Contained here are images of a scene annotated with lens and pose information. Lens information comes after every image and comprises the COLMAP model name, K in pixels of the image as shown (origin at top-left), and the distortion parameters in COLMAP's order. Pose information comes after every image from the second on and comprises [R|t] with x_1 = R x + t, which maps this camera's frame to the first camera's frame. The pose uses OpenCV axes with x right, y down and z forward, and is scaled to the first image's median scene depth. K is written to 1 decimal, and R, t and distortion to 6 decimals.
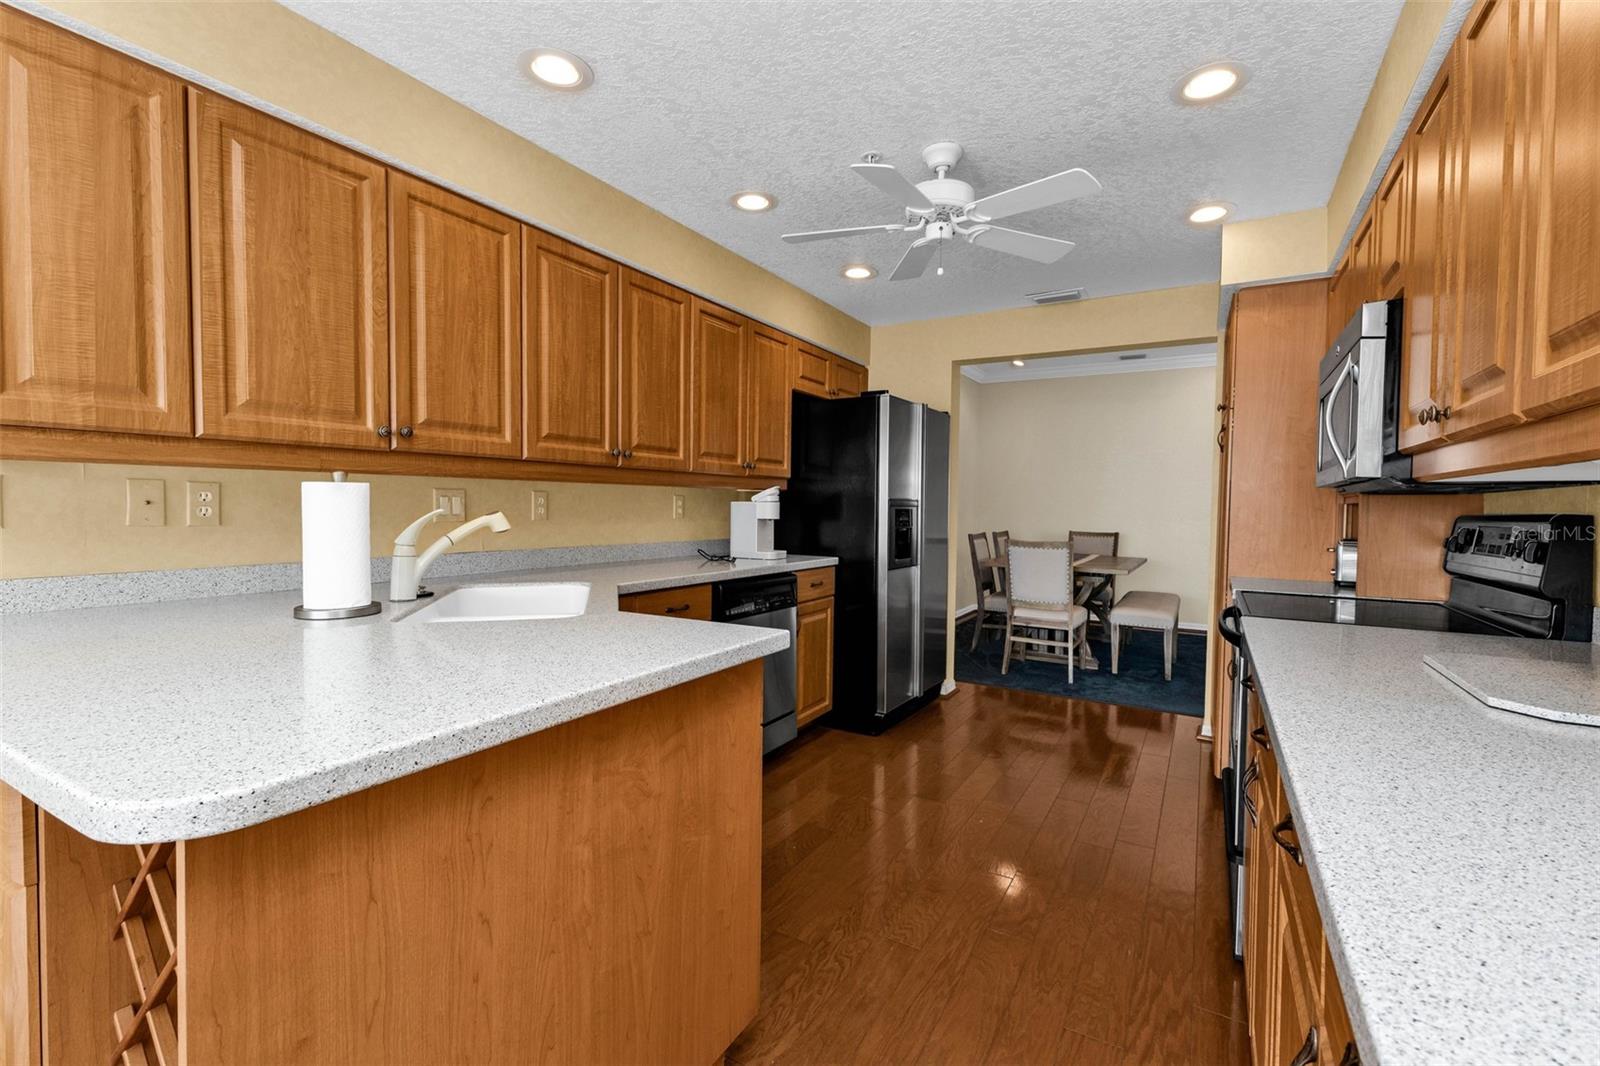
lens RADIAL K [[684.8, 0, 796.5], [0, 684.8, 525.2], [0, 0, 1]] dist [0.006837, -0.000275]
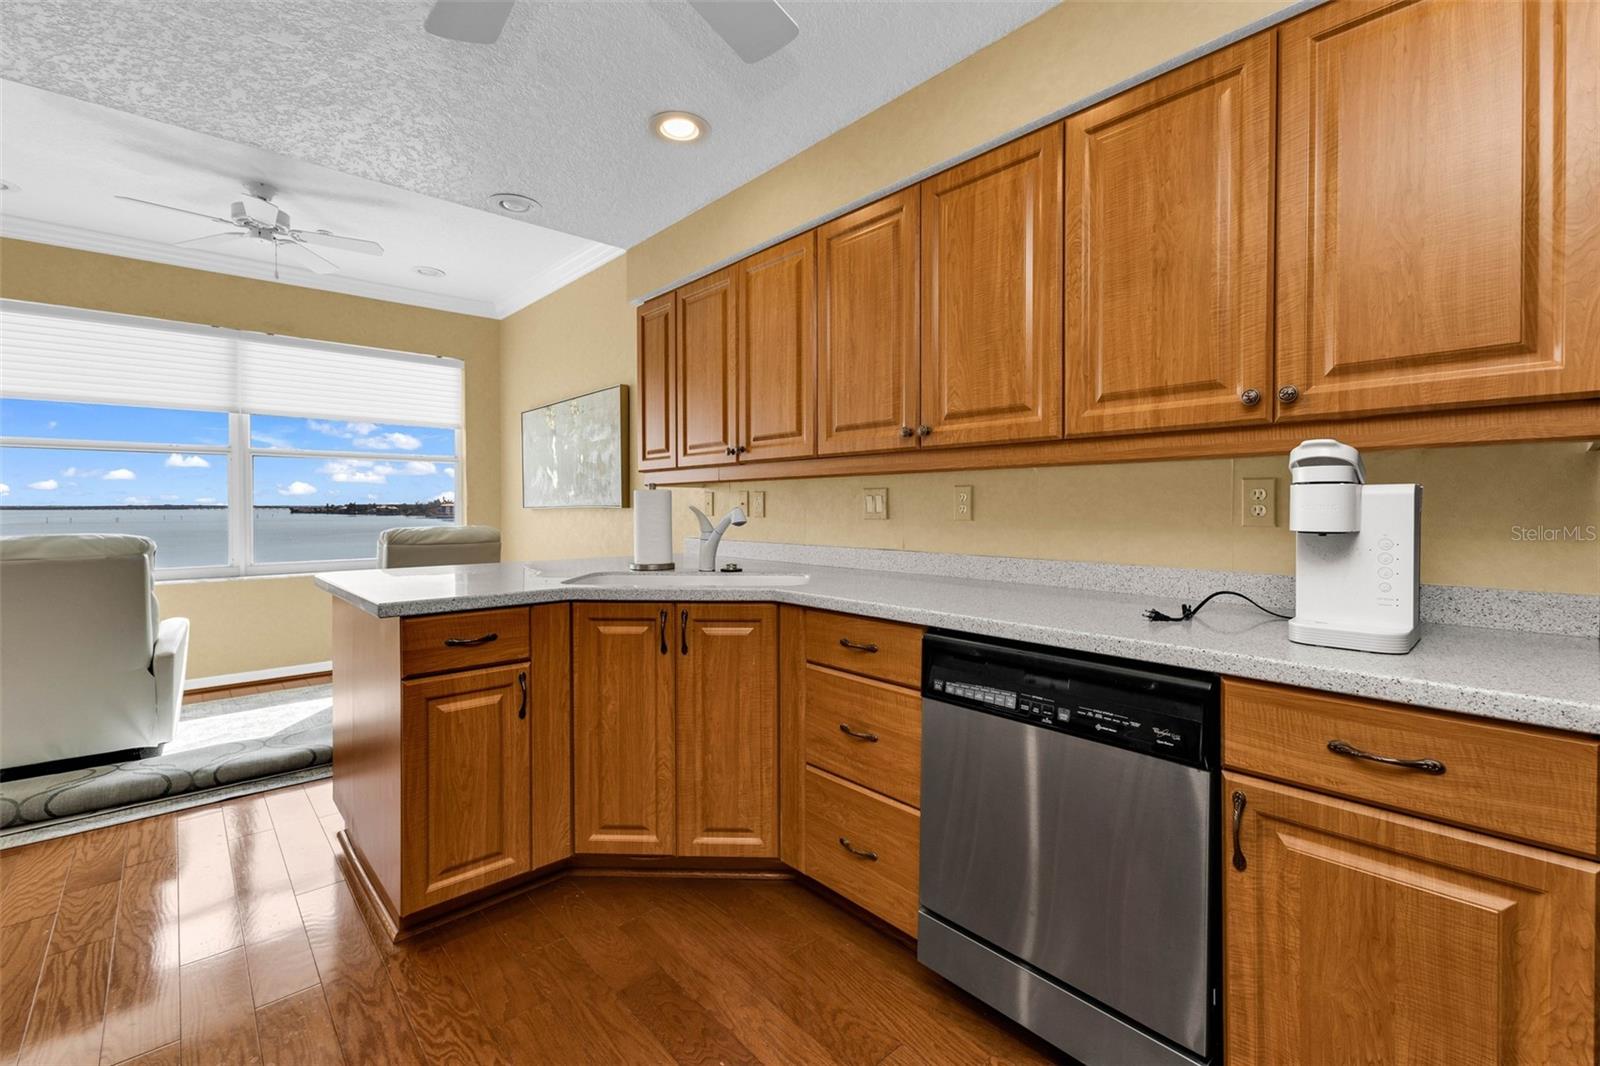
lens RADIAL K [[696.6, 0, 802.5], [0, 696.6, 516.8], [0, 0, 1]] dist [0.004387, -0.000089]
pose [[-0.295154, 0.003394, -0.955444, 0.493055], [-0.030089, 0.999465, 0.012846, -0.016890], [0.954976, 0.032540, -0.294894, 1.064166]]
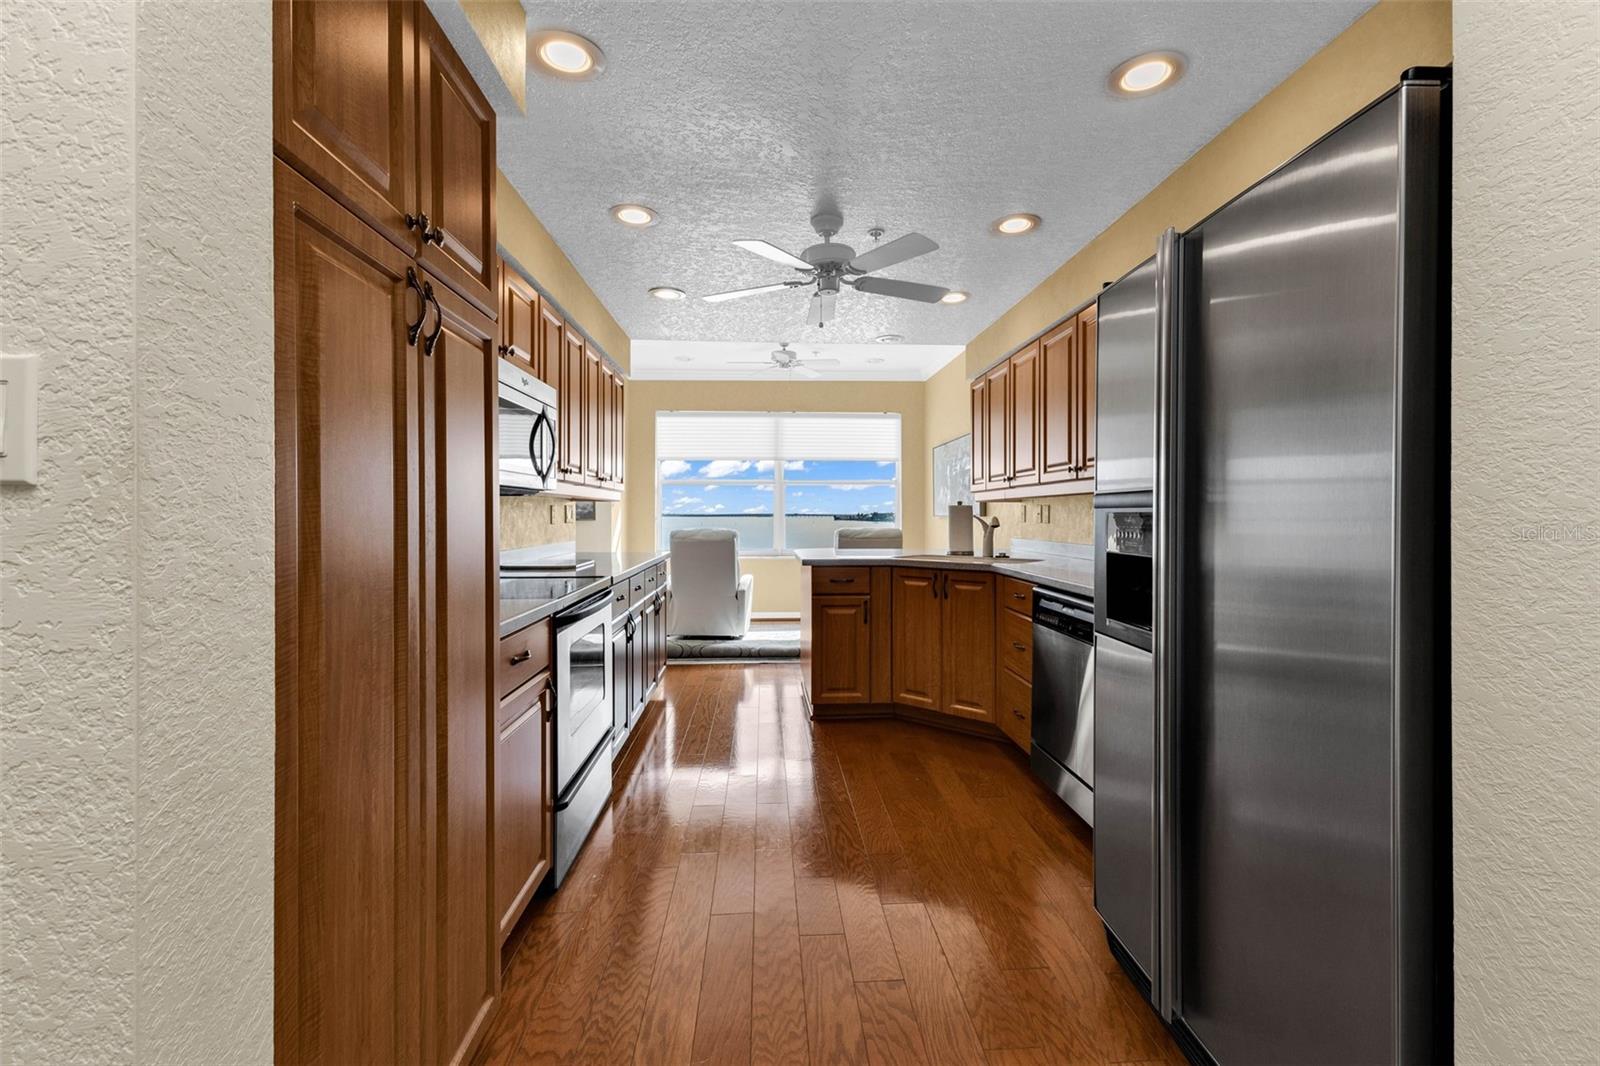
lens RADIAL K [[684.8, 0, 796.5], [0, 684.8, 525.2], [0, 0, 1]] dist [0.006837, -0.000275]
pose [[-0.833257, -0.003526, -0.552875, 0.779772], [-0.026518, 0.999084, 0.033594, -0.033379], [0.552250, 0.042653, -0.832587, 1.659023]]
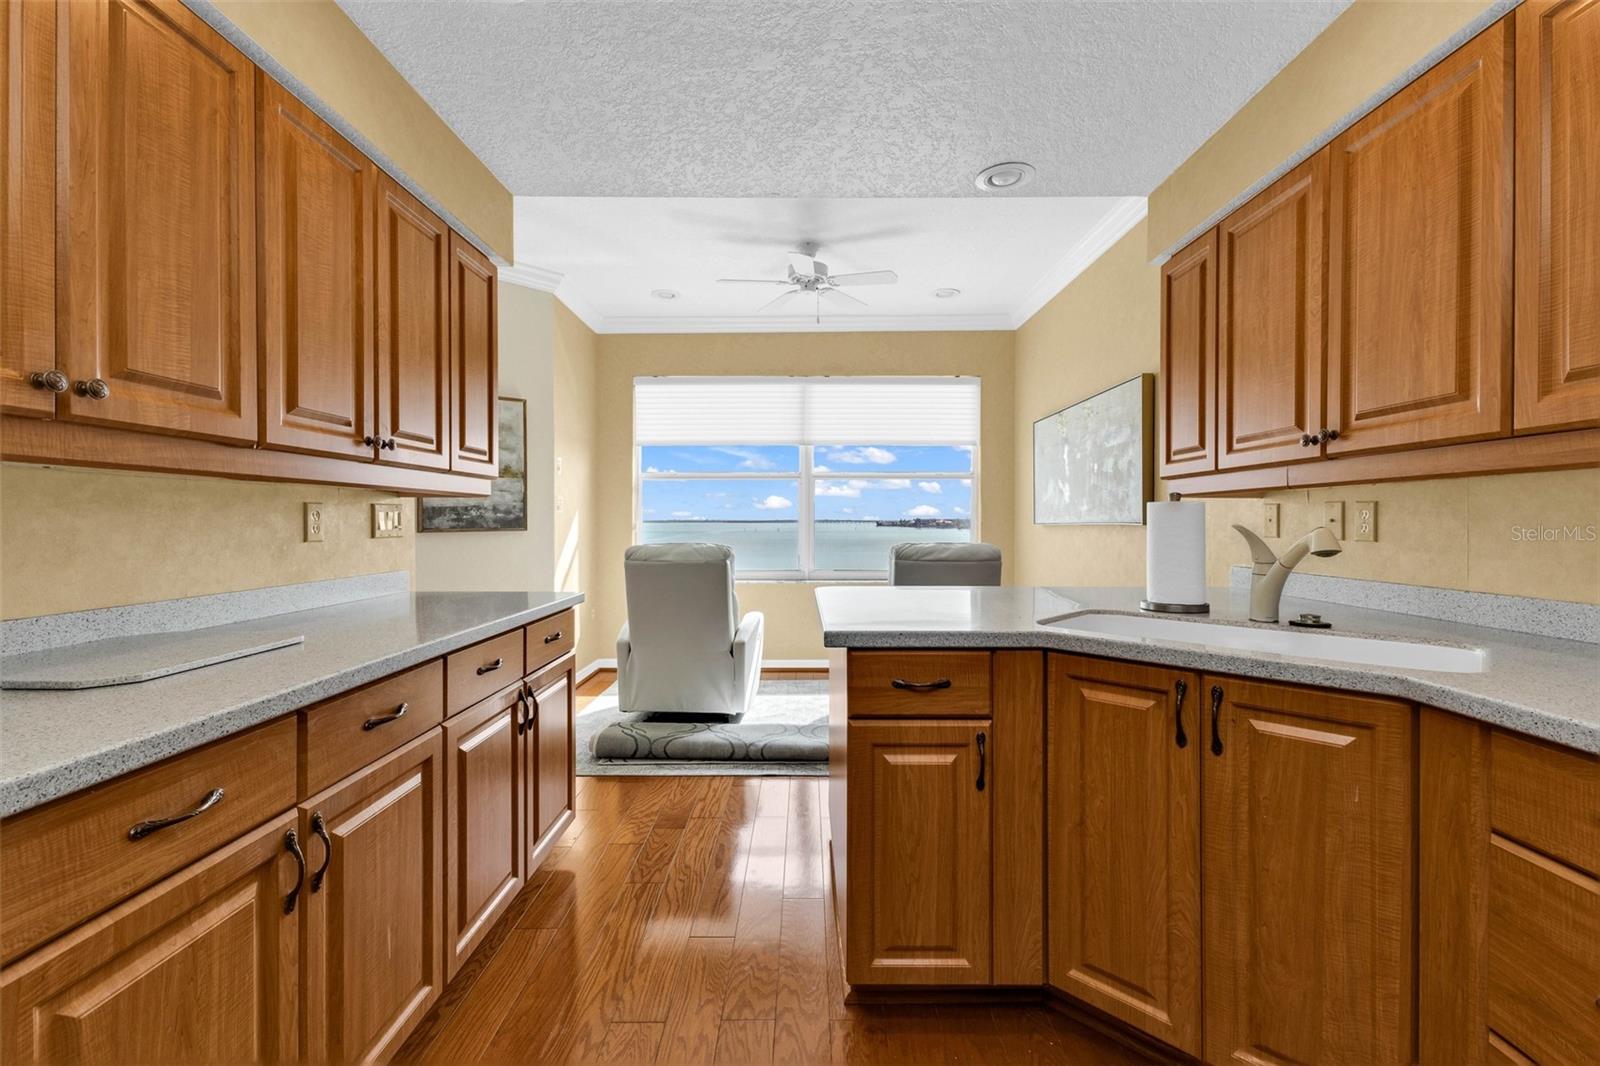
lens RADIAL K [[684.8, 0, 796.5], [0, 684.8, 525.2], [0, 0, 1]] dist [0.006837, -0.000275]
pose [[-0.865571, -0.010456, -0.500677, 0.305695], [-0.026342, 0.999349, 0.024669, -0.018791], [0.500093, 0.034541, -0.865283, 0.986897]]
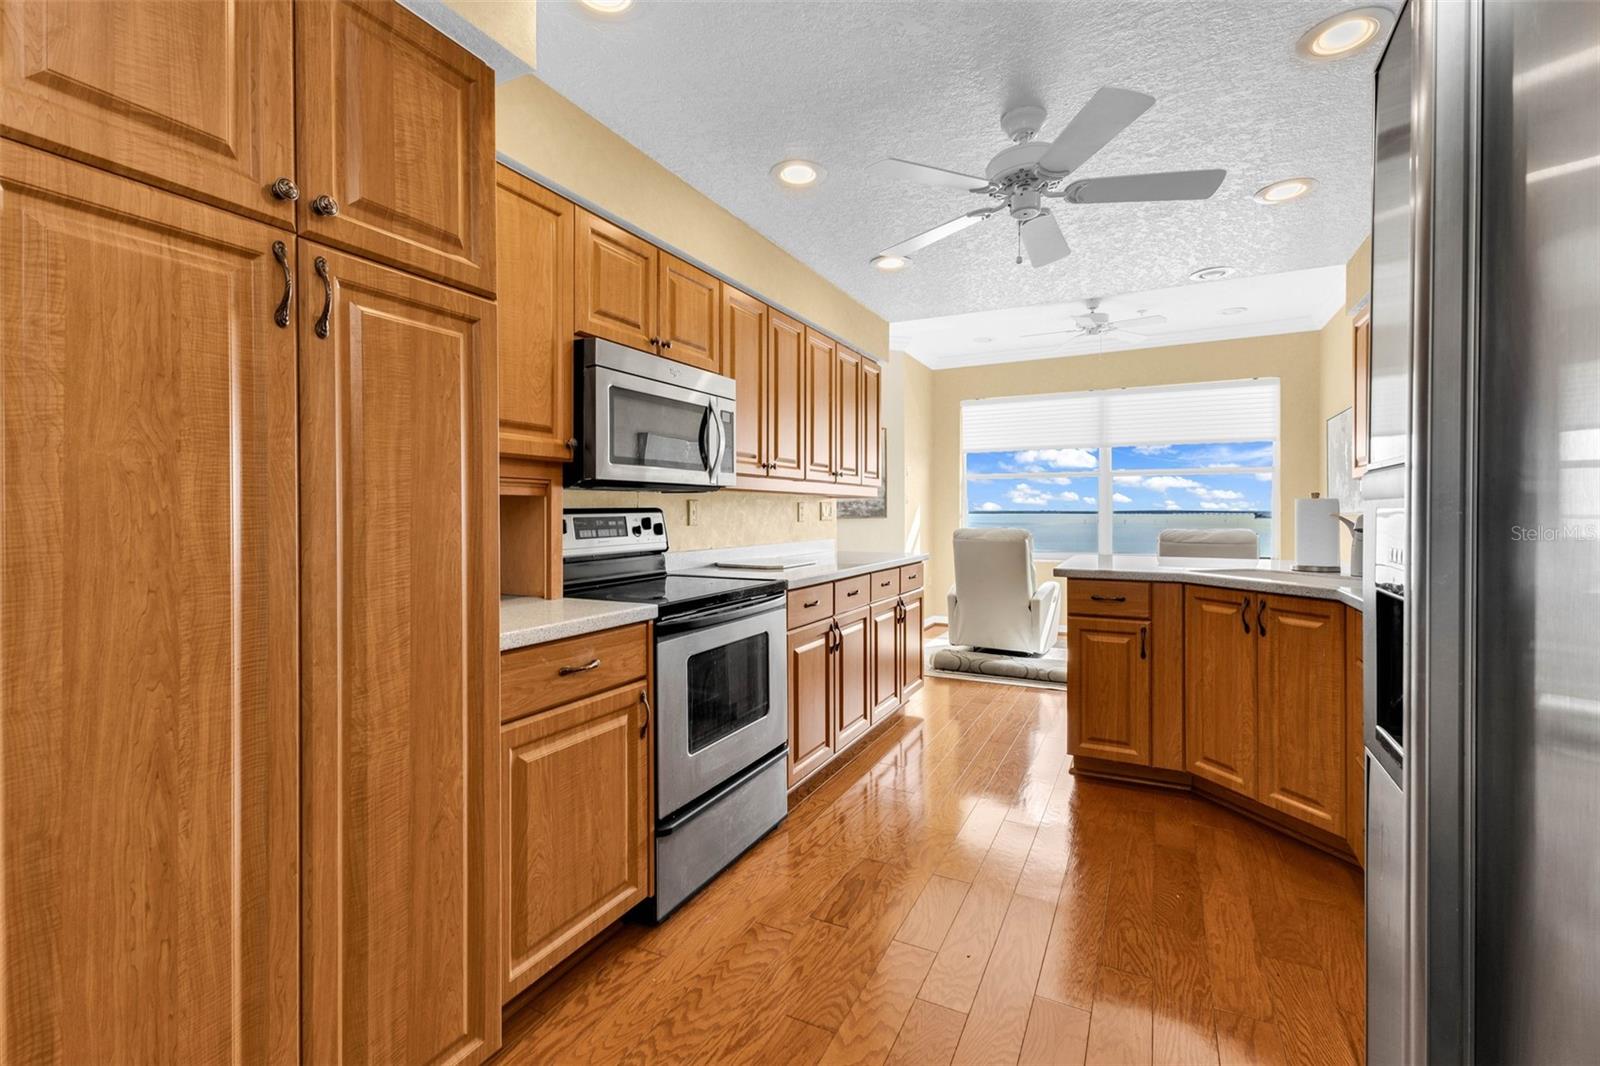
lens RADIAL K [[687.1, 0, 806.1], [0, 687.1, 521.9], [0, 0, 1]] dist [0.006784, -0.000356]
pose [[-0.997807, -0.011517, -0.065188, 0.469405], [-0.014411, 0.998923, 0.044097, -0.035672], [0.064610, 0.044940, -0.996898, 1.581061]]
